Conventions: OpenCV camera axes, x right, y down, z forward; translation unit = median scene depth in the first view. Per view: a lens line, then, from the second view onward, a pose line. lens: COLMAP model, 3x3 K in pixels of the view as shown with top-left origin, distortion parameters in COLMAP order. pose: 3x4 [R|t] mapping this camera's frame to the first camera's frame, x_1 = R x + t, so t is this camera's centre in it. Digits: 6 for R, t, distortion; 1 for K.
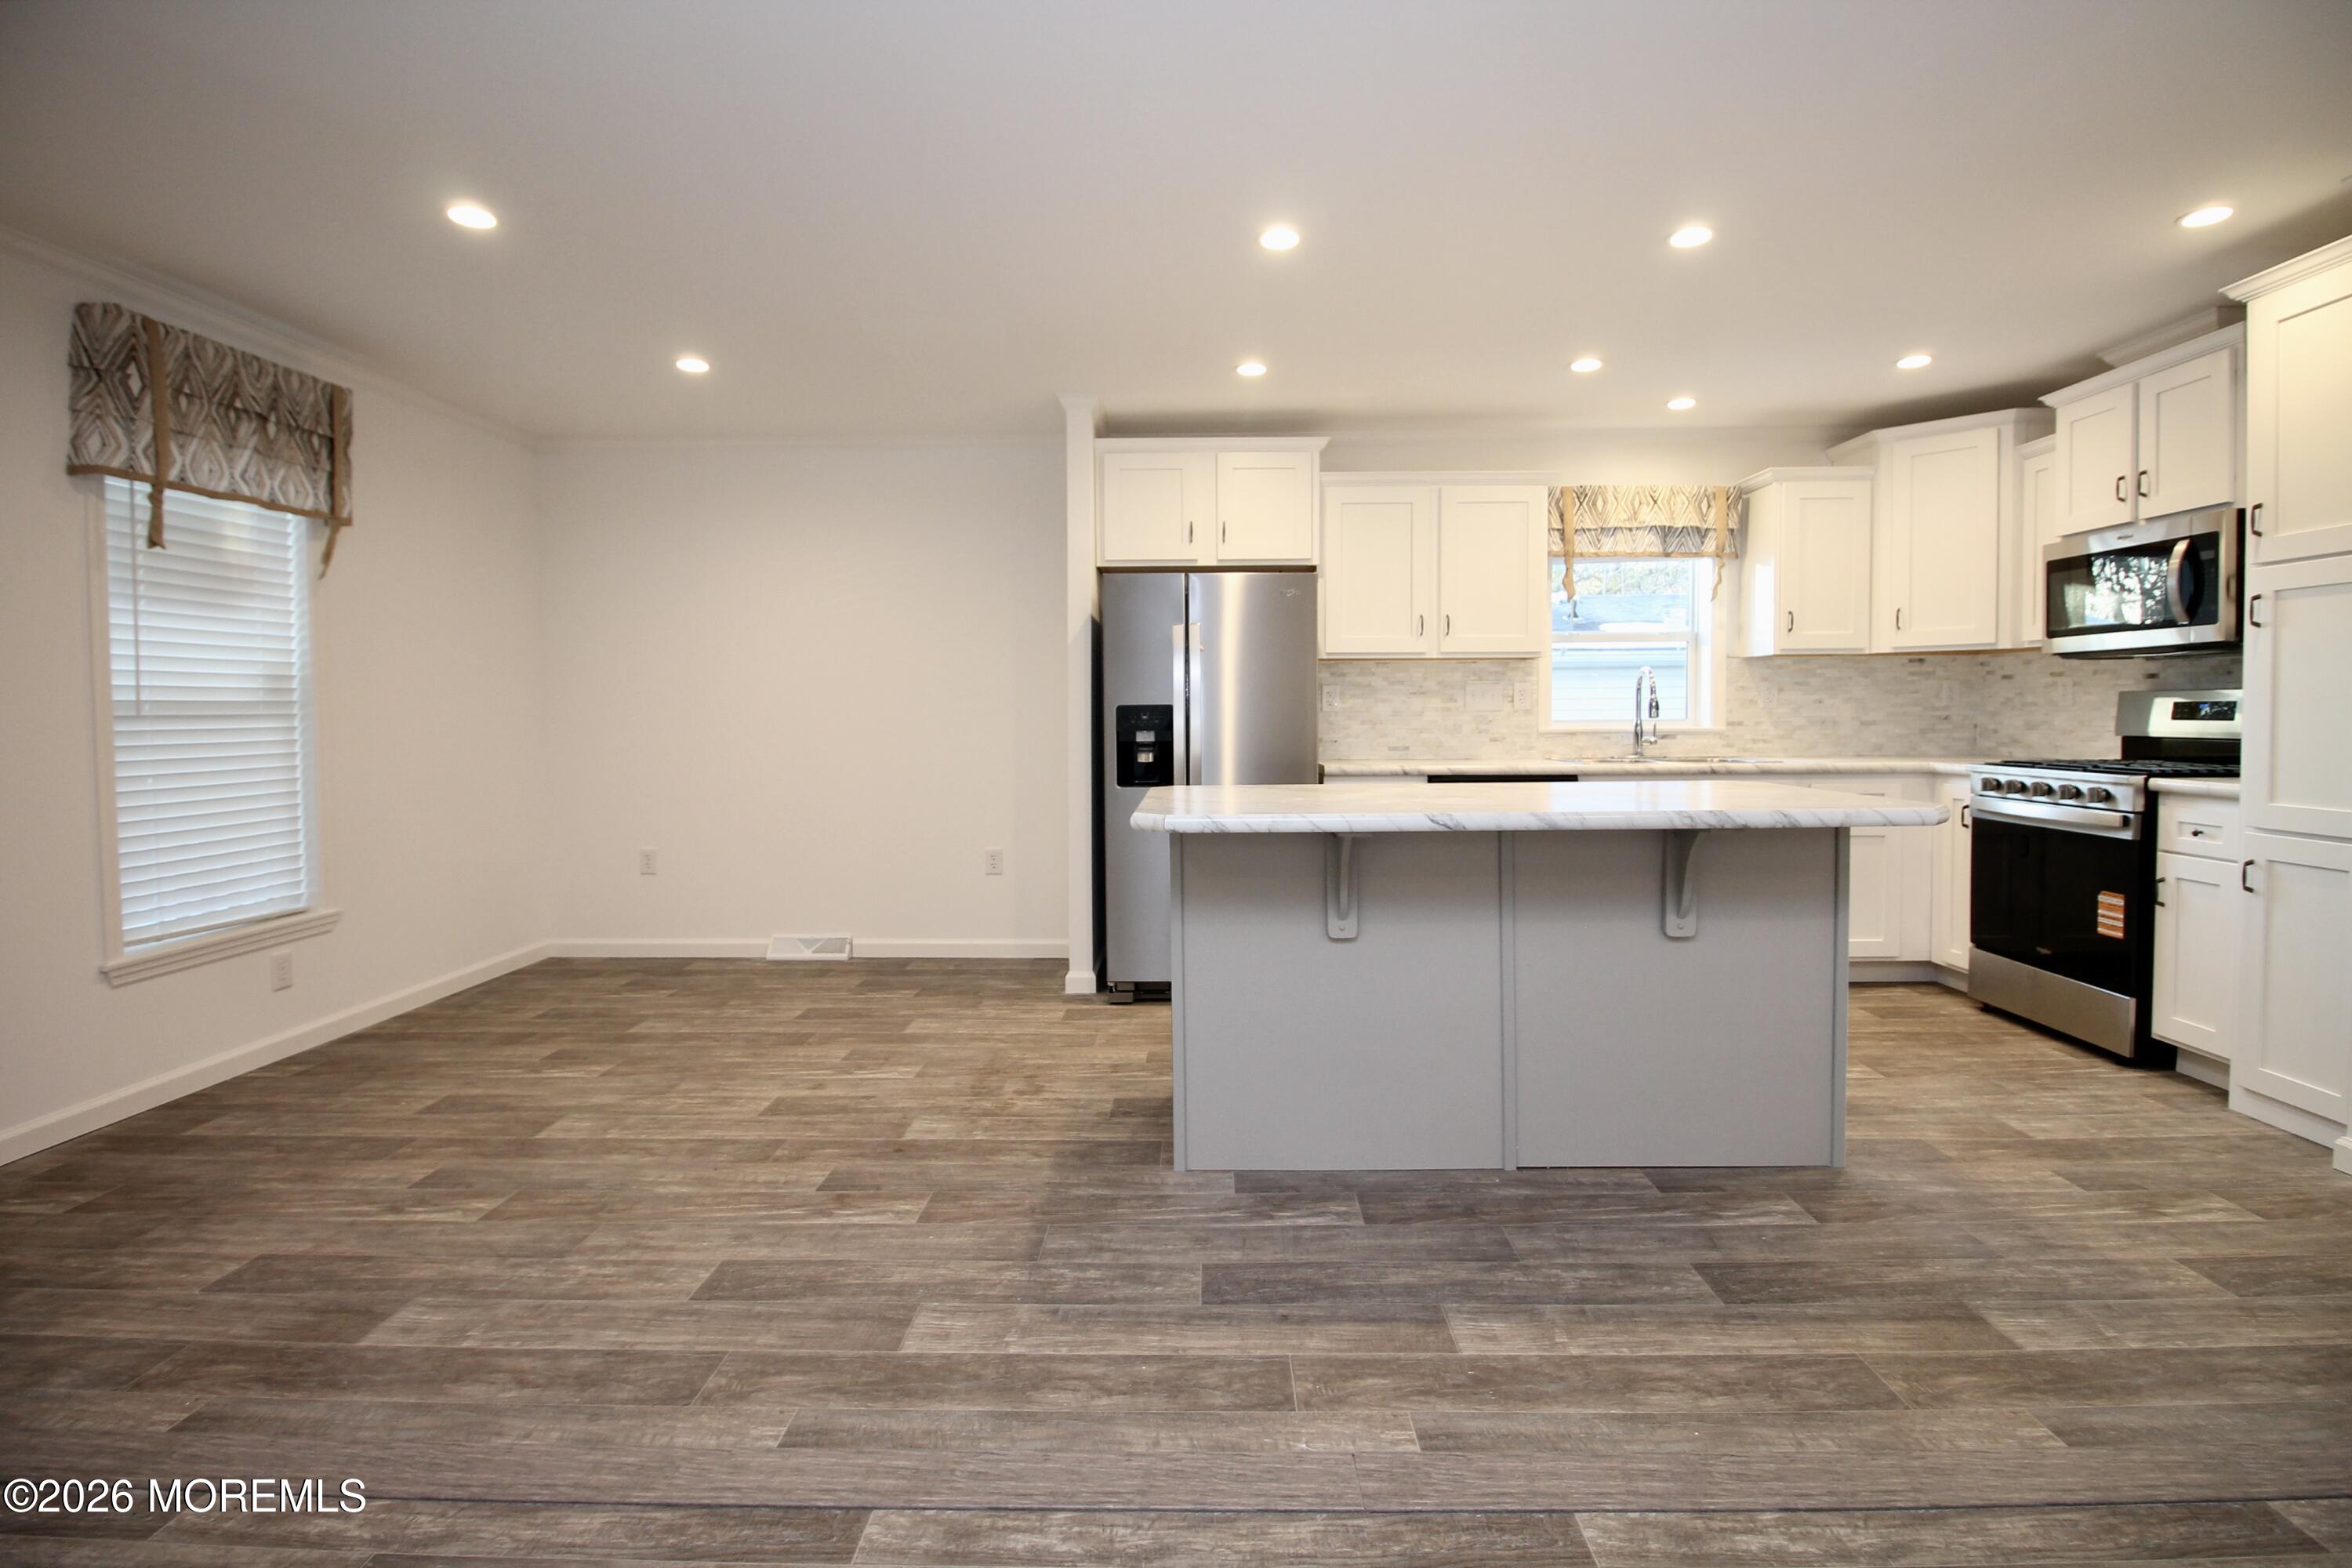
lens RADIAL K [[1111.3, 0, 1189.7], [0, 1111.3, 750.6], [0, 0, 1]] dist [-0.000132, -0.012433]
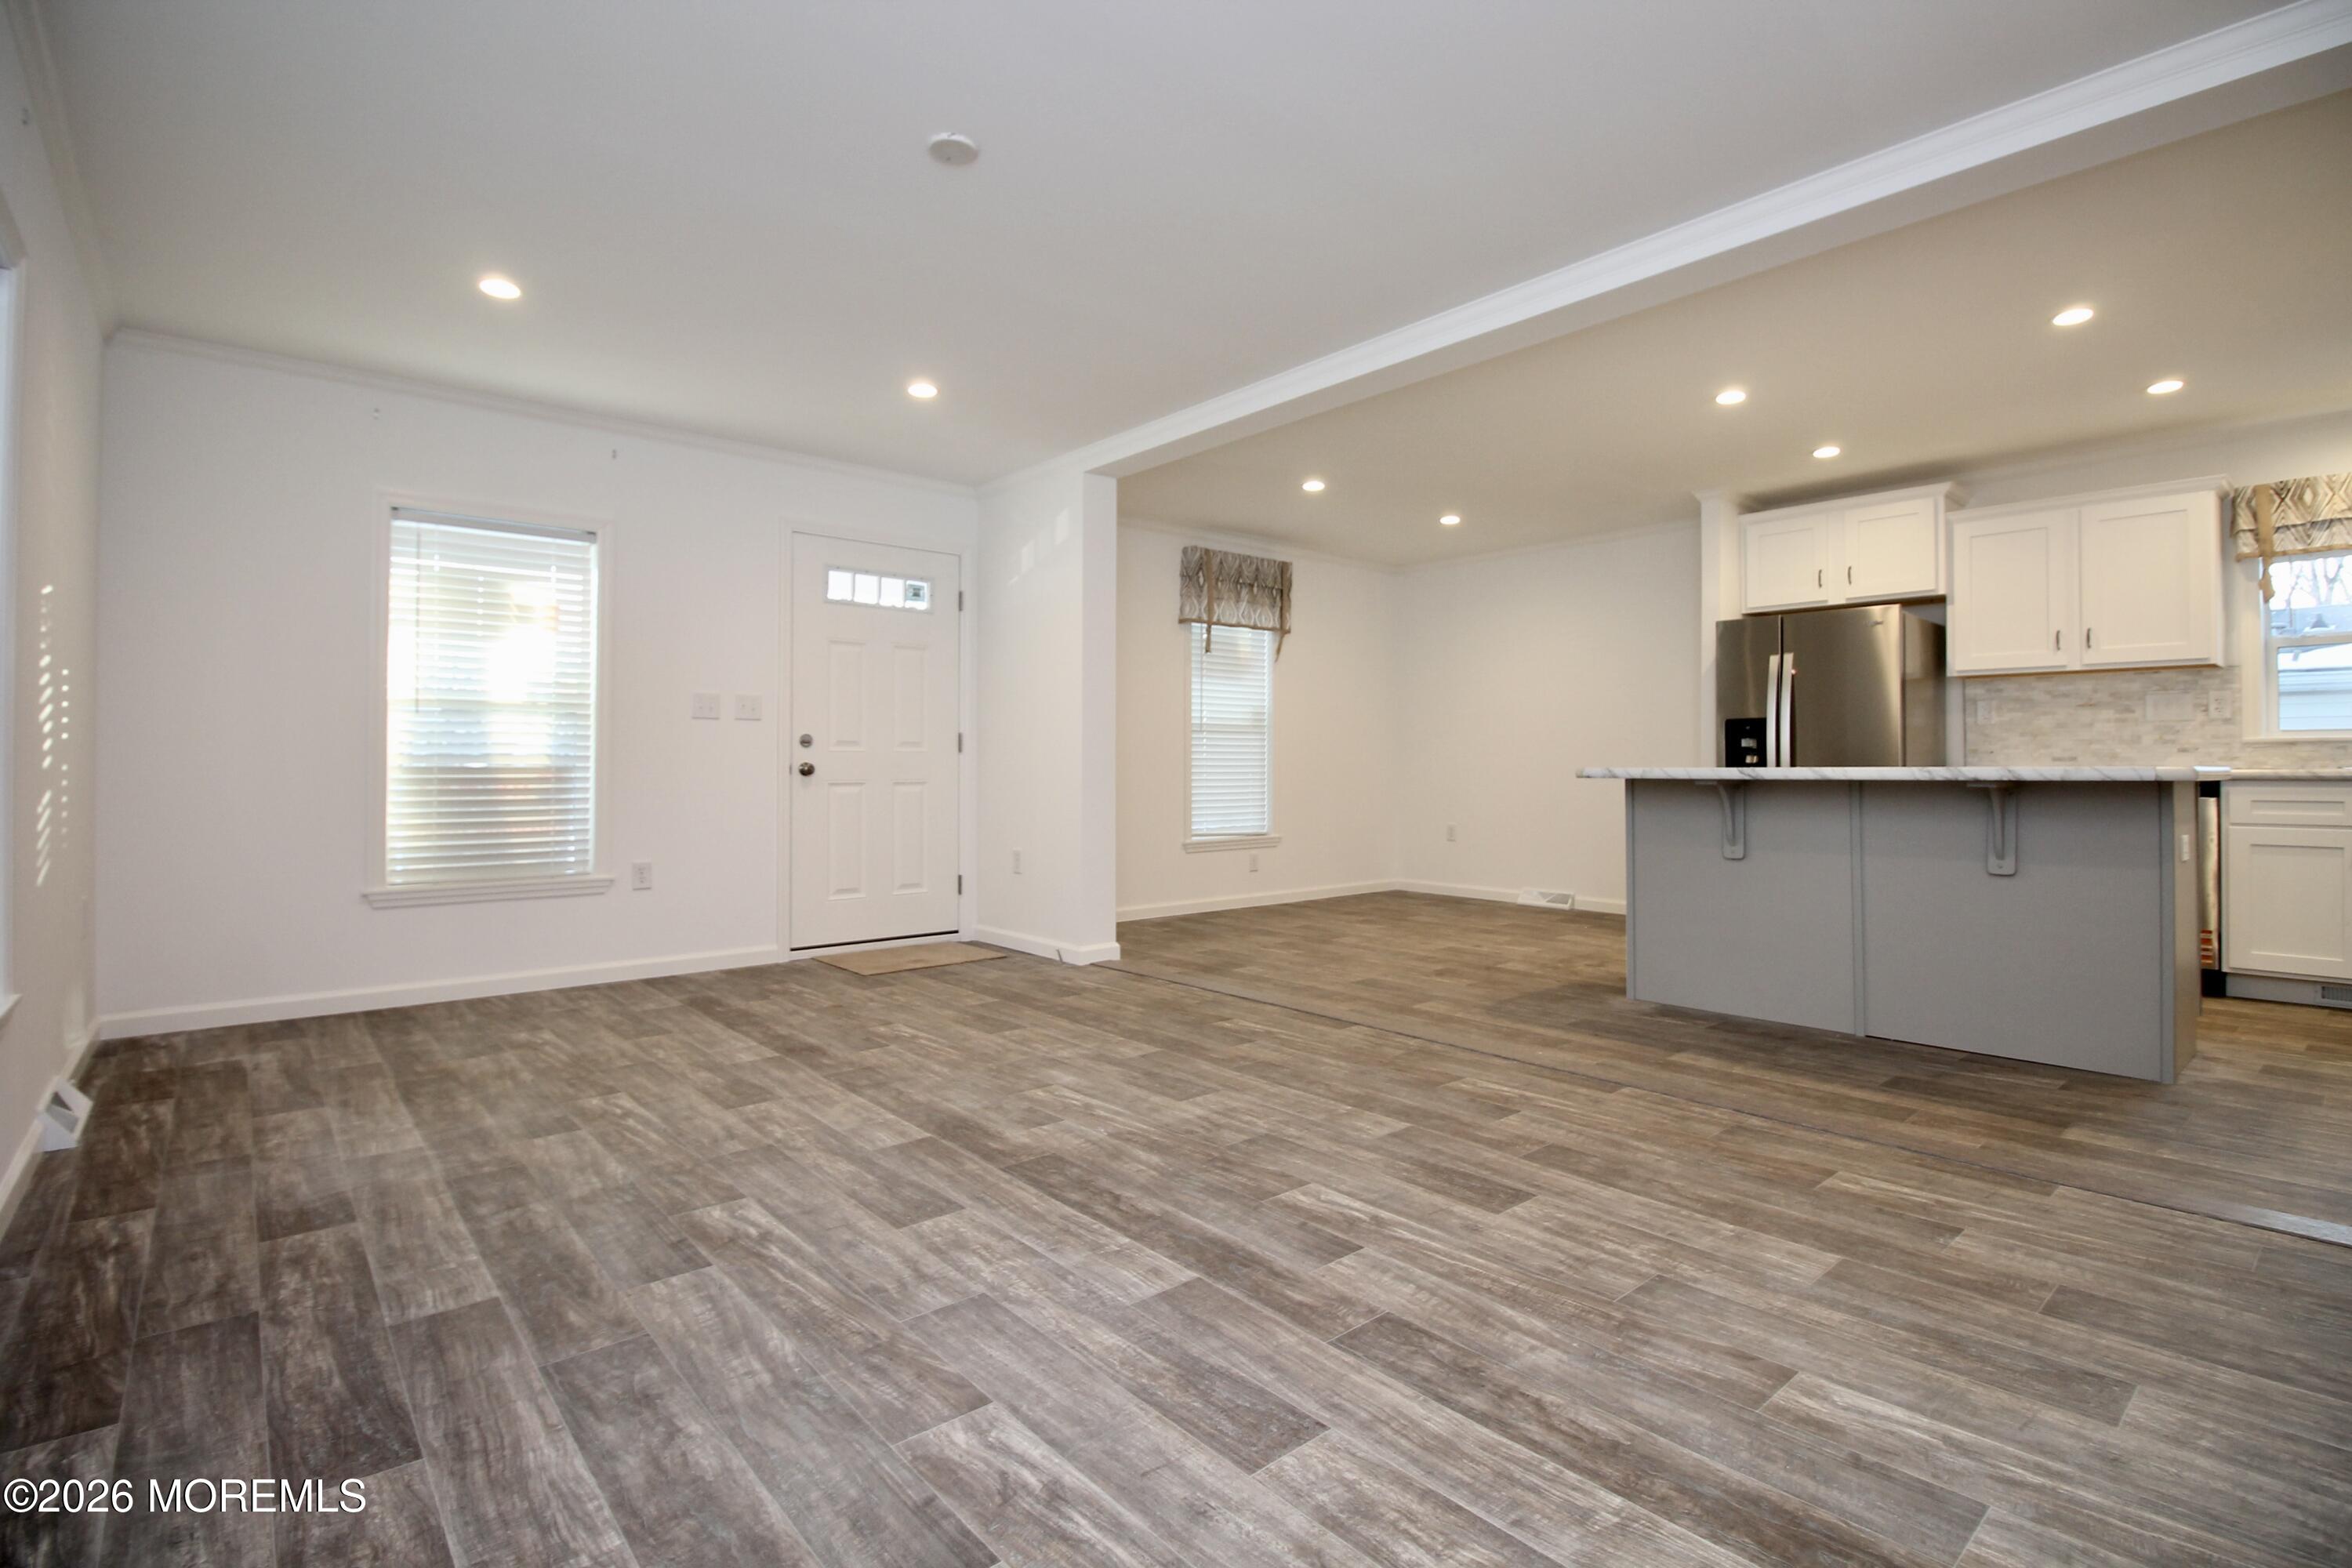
lens RADIAL K [[1111.3, 0, 1178.5], [0, 1111.3, 755.2], [0, 0, 1]] dist [-0.000132, -0.012433]
pose [[0.663859, -0.001099, -0.747857, 0.447331], [-0.033793, 0.998933, -0.031465, 0.059922], [0.747094, 0.046160, 0.663113, -0.331247]]
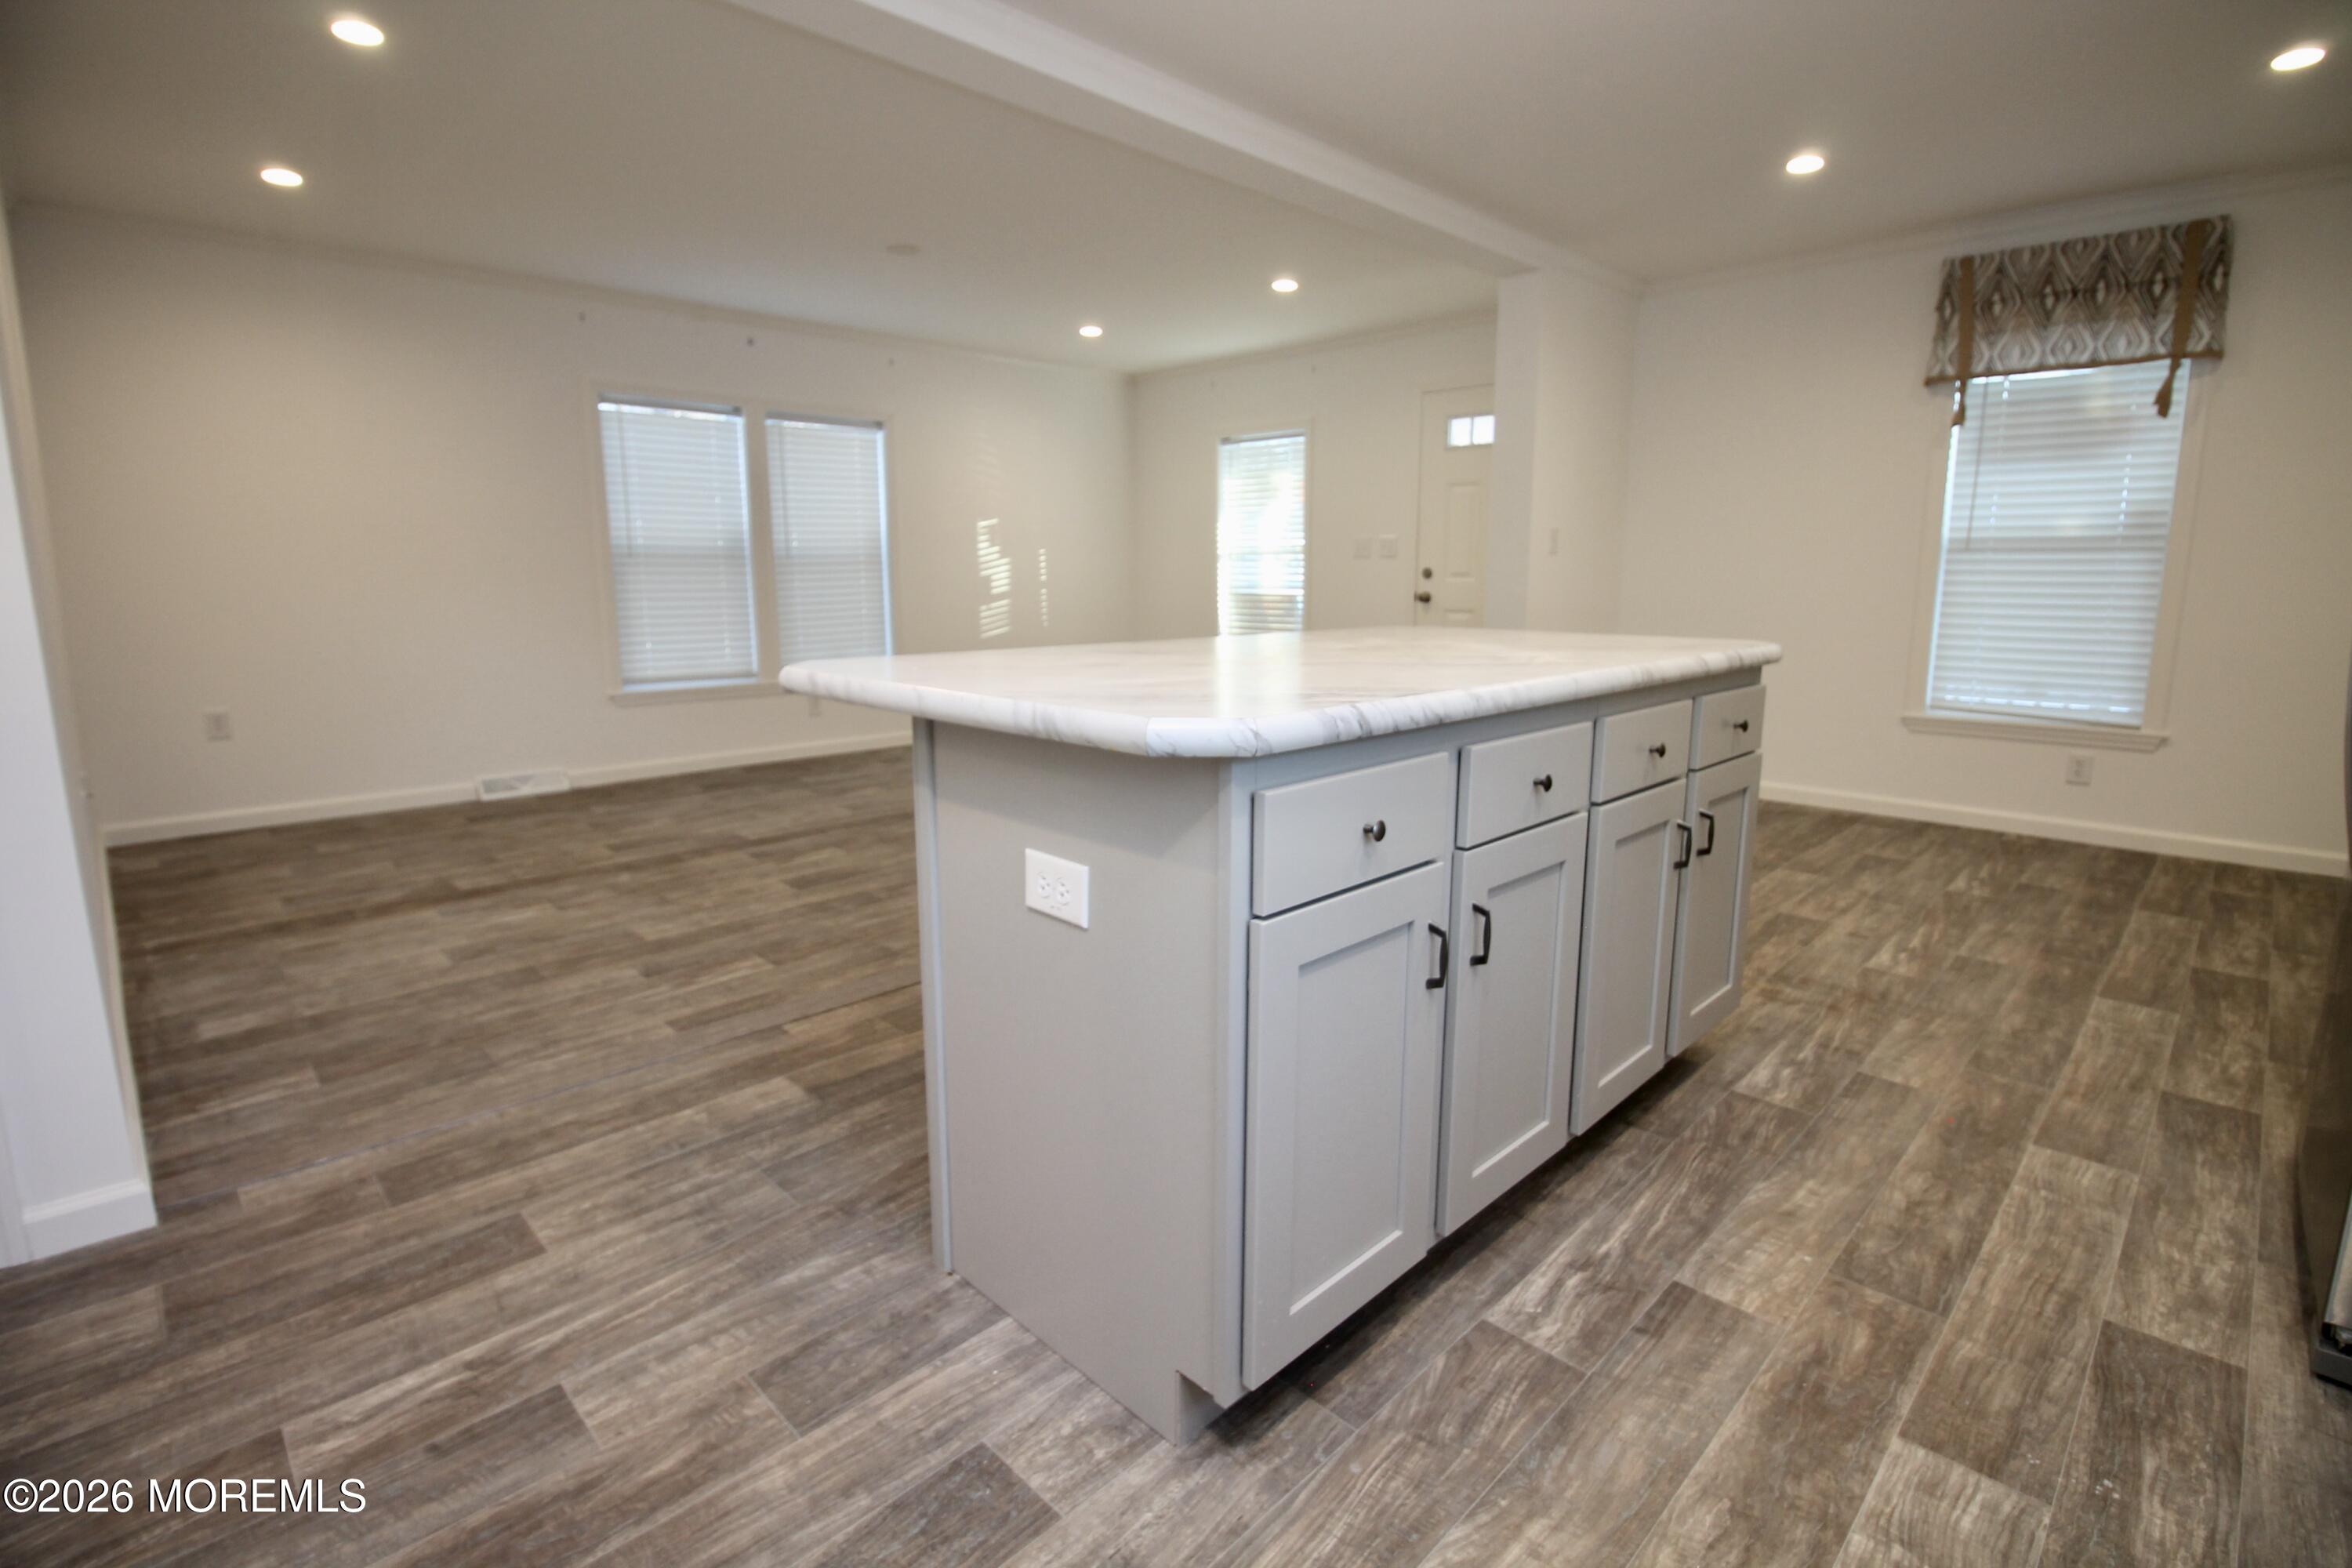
lens RADIAL K [[1111.3, 0, 1170.0], [0, 1111.3, 759.9], [0, 0, 1]] dist [-0.000132, -0.012433]
pose [[-0.703814, 0.128691, -0.698631, 0.534905], [-0.021153, 0.979222, 0.201687, -0.020995], [0.710069, 0.156729, -0.686468, 0.879317]]
